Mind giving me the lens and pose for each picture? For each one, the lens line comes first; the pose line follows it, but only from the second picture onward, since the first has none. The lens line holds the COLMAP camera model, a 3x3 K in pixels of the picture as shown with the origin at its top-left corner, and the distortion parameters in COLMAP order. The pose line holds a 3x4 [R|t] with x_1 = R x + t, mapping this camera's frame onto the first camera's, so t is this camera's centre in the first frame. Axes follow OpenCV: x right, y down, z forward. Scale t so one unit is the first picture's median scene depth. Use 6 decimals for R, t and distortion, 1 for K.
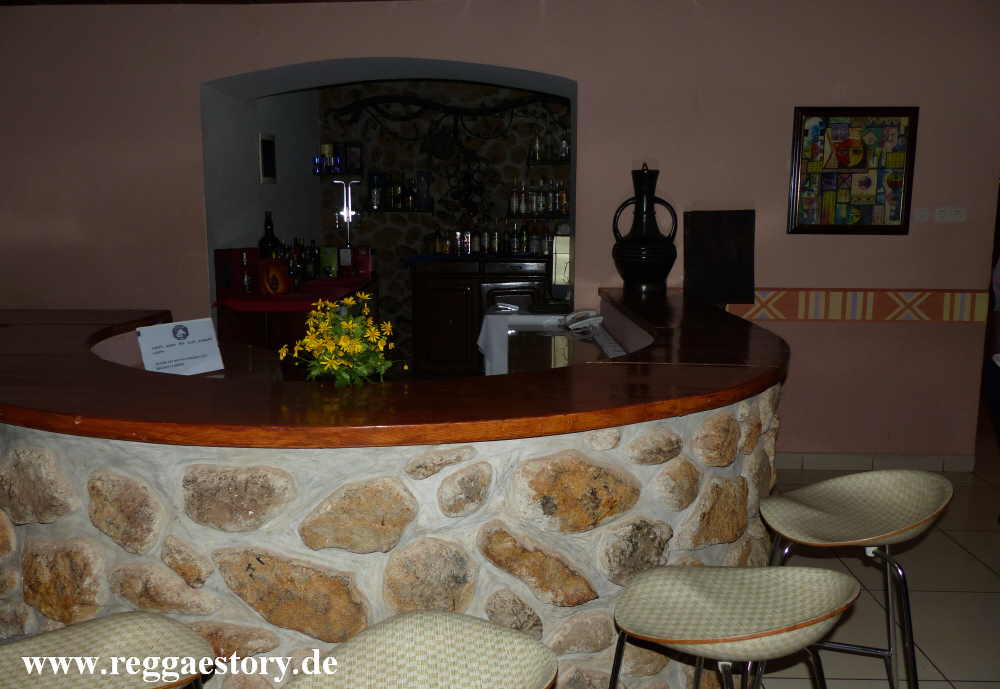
lens RADIAL K [[848.9, 0, 500.0], [0, 848.9, 344.5], [0, 0, 1]] dist [-0.007679, -0.002209]
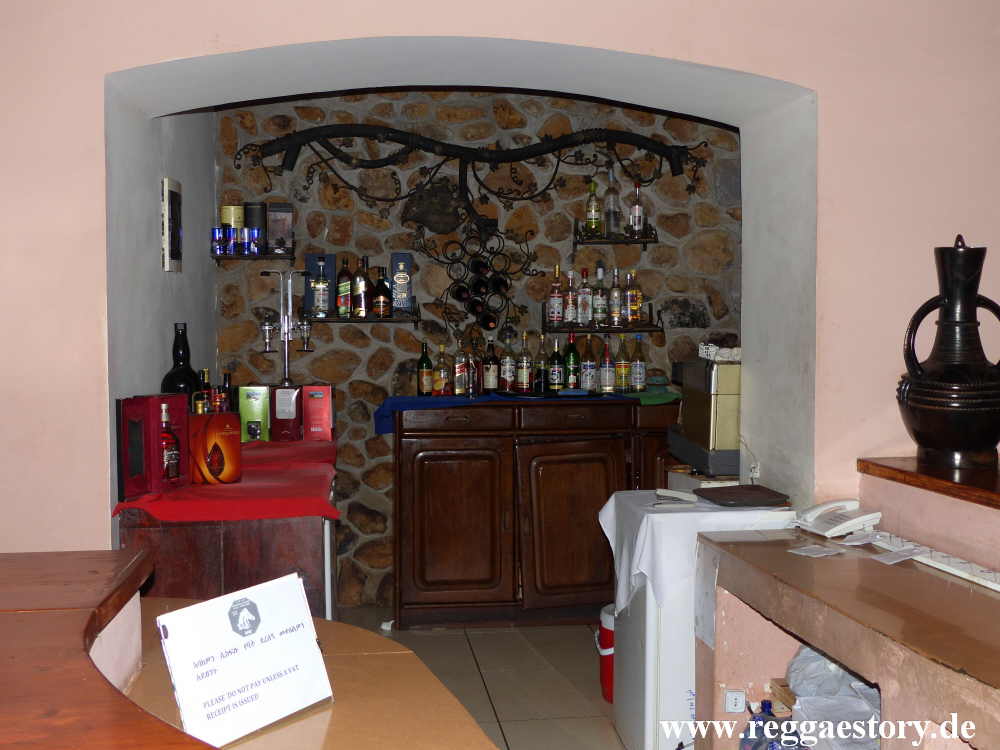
lens RADIAL K [[1208.1, 0, 500.0], [0, 1208.1, 375.0], [0, 0, 1]] dist [-0.024504, -0.014783]
pose [[0.984643, -0.012363, 0.174142, -0.170949], [0.031271, 0.993847, -0.106260, -0.031416], [-0.171757, 0.110074, 0.978971, 0.187997]]
